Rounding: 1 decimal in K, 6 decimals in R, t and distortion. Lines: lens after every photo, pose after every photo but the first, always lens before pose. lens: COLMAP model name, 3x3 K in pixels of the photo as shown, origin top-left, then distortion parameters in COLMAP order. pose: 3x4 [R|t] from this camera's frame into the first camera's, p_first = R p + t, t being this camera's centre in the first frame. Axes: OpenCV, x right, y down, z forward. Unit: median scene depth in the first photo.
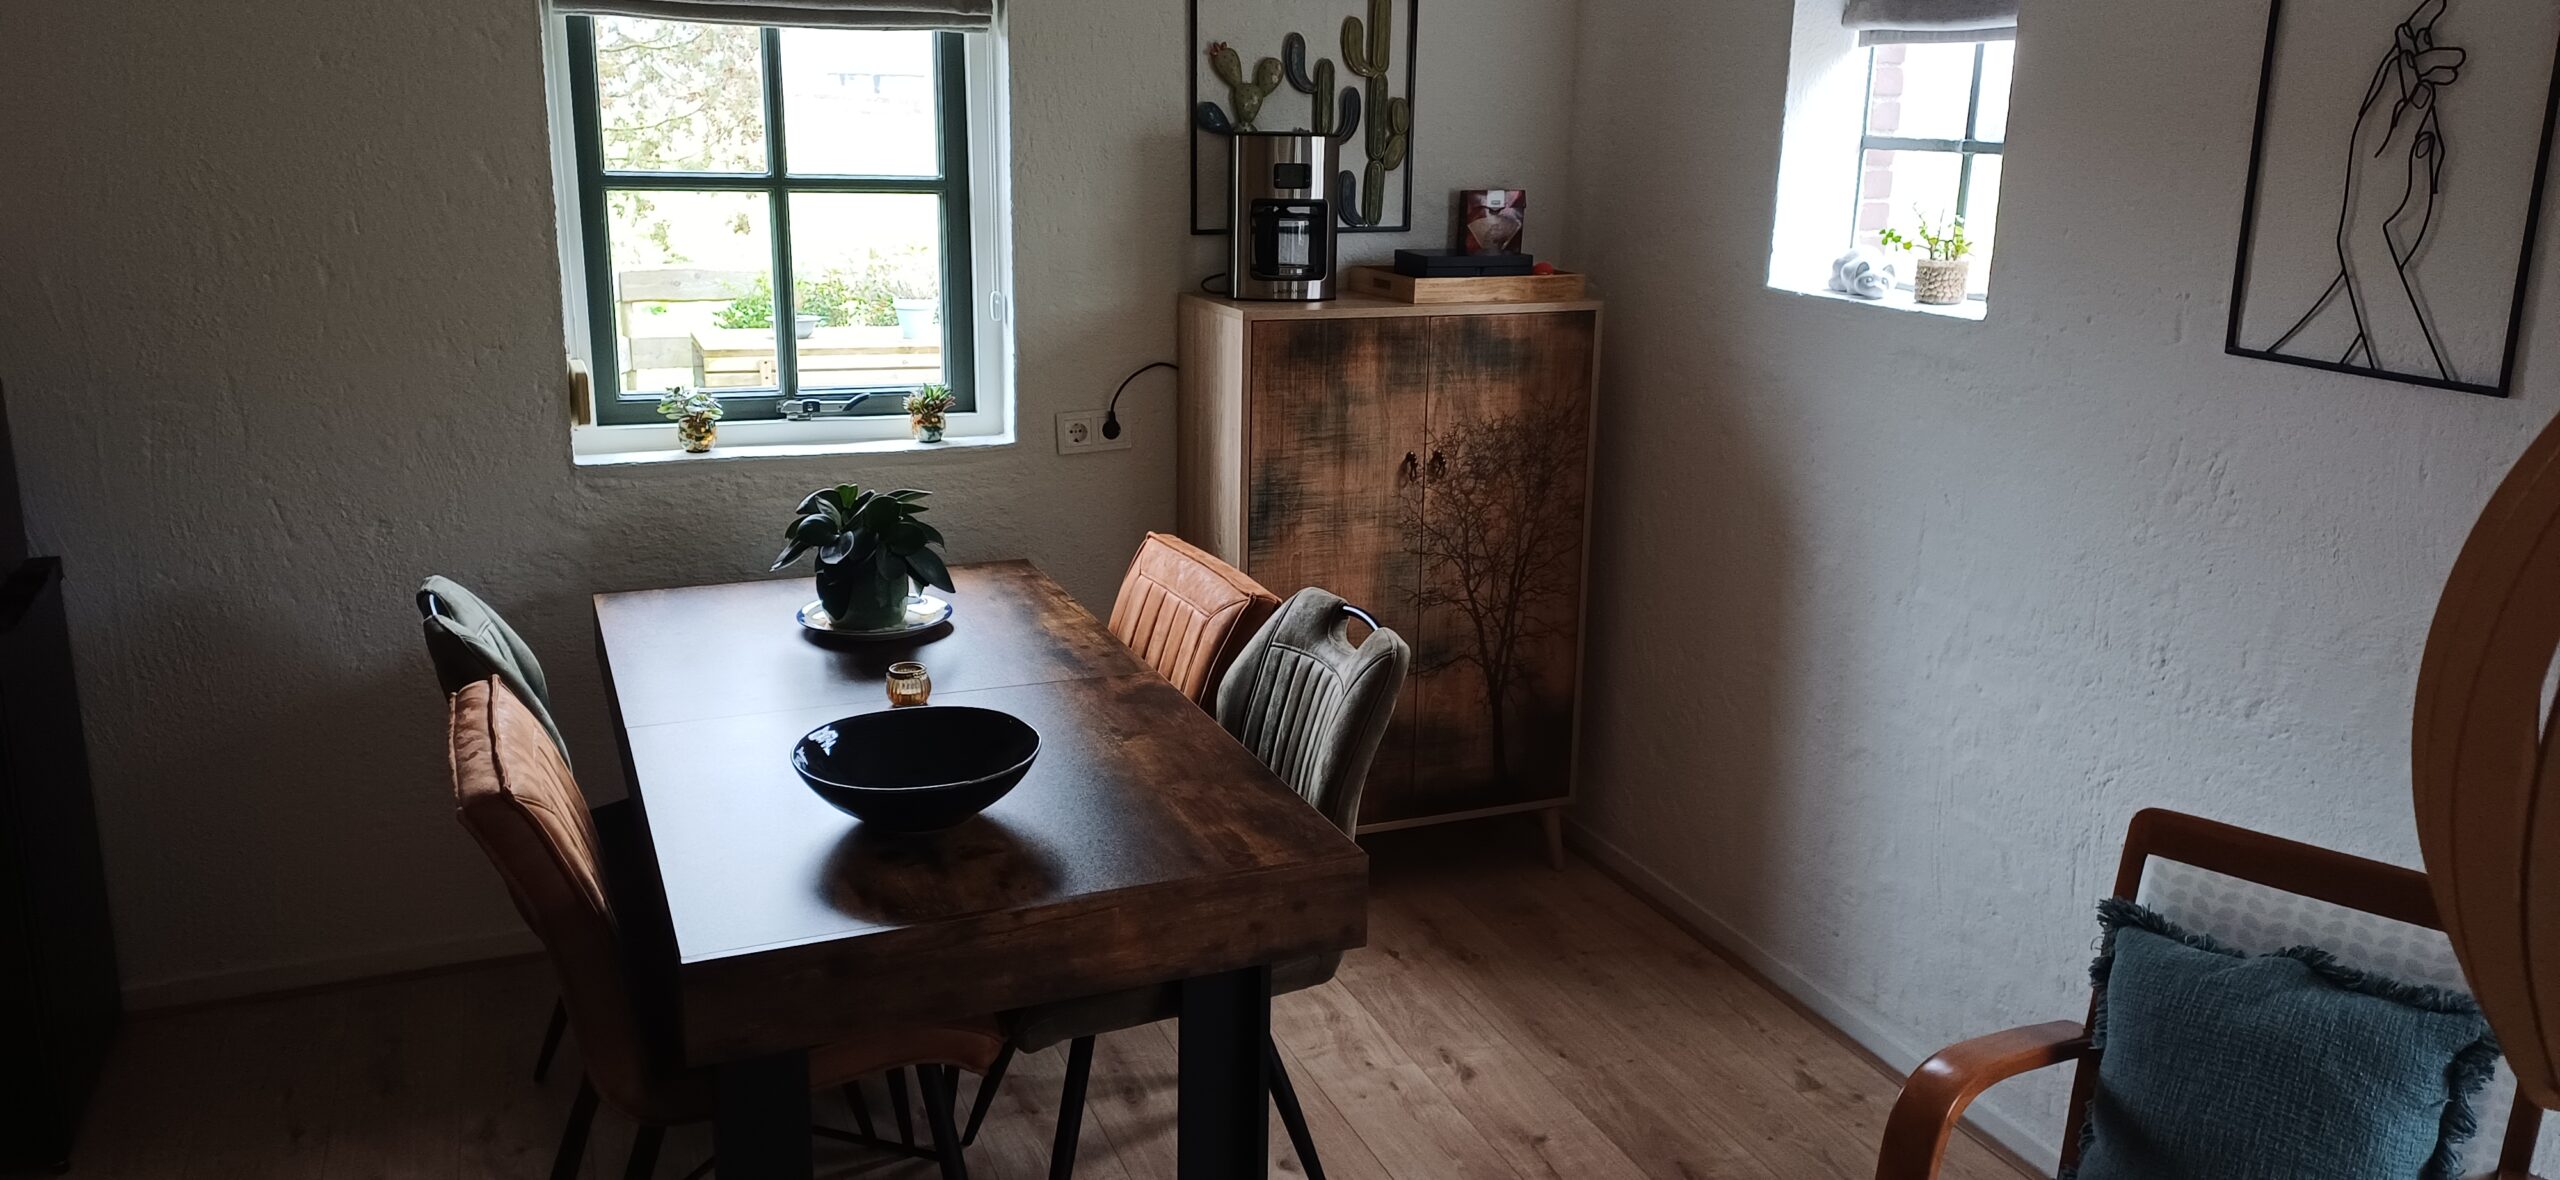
lens RADIAL K [[1853.9, 0, 1264.3], [0, 1853.9, 564.6], [0, 0, 1]] dist [0.122534, -0.182764]
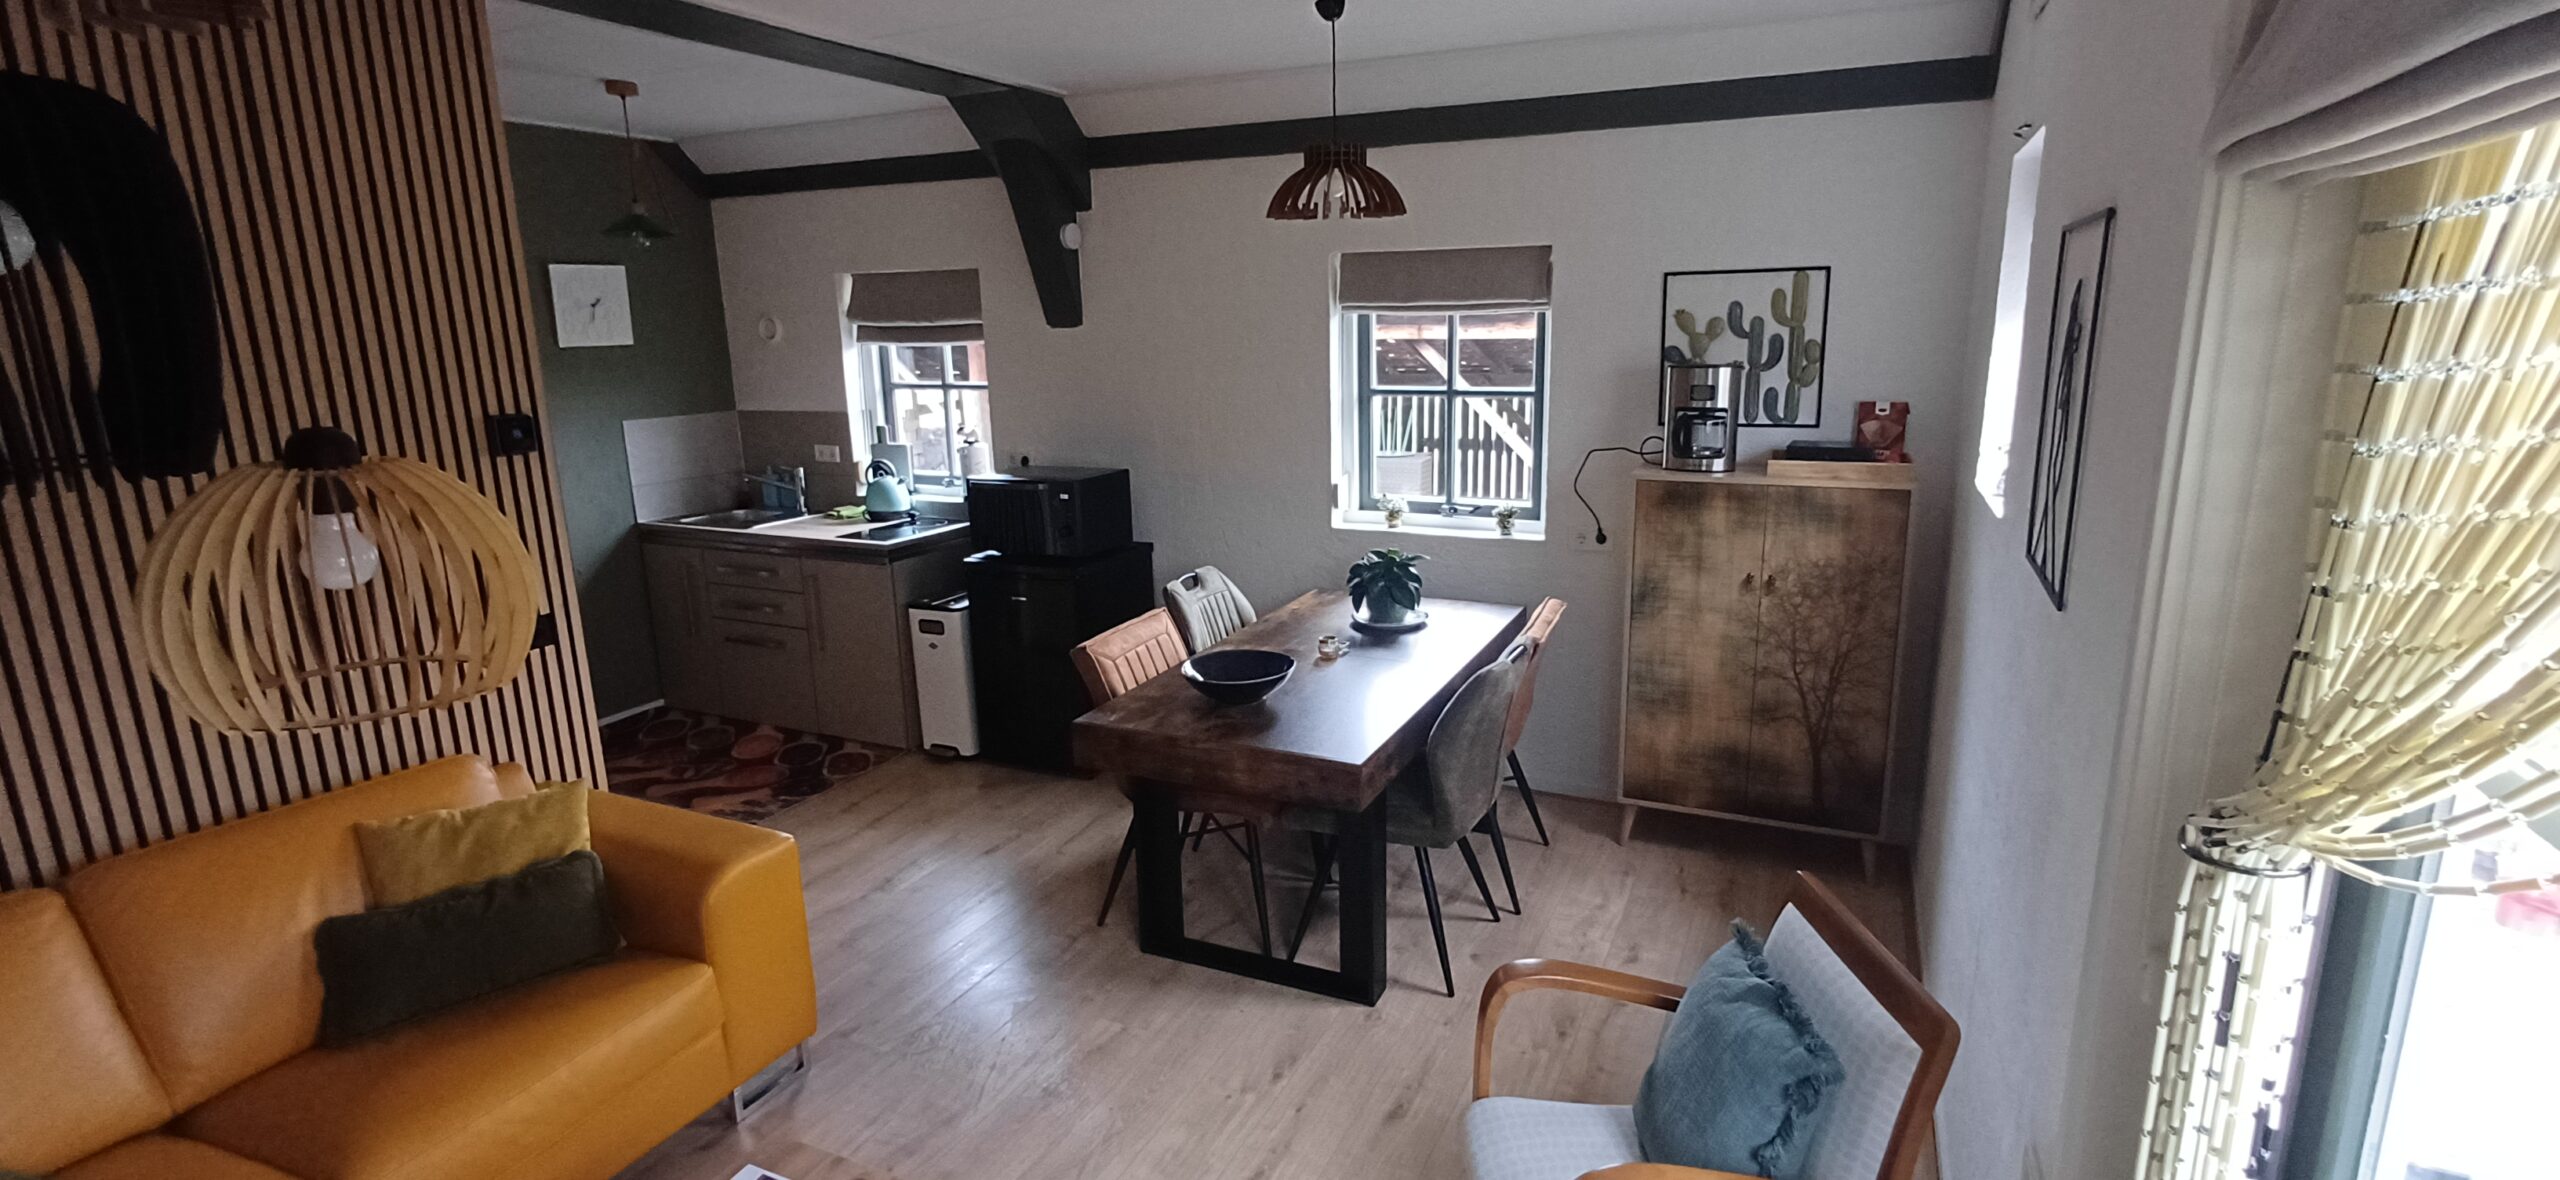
lens RADIAL K [[1172.9, 0, 1289.6], [0, 1172.9, 574.5], [0, 0, 1]] dist [0.001557, -0.000367]
pose [[0.677313, 0.128169, -0.724444, 0.507282], [-0.144378, 0.988716, 0.039939, -0.042443], [0.721389, 0.077543, 0.688176, 0.068712]]
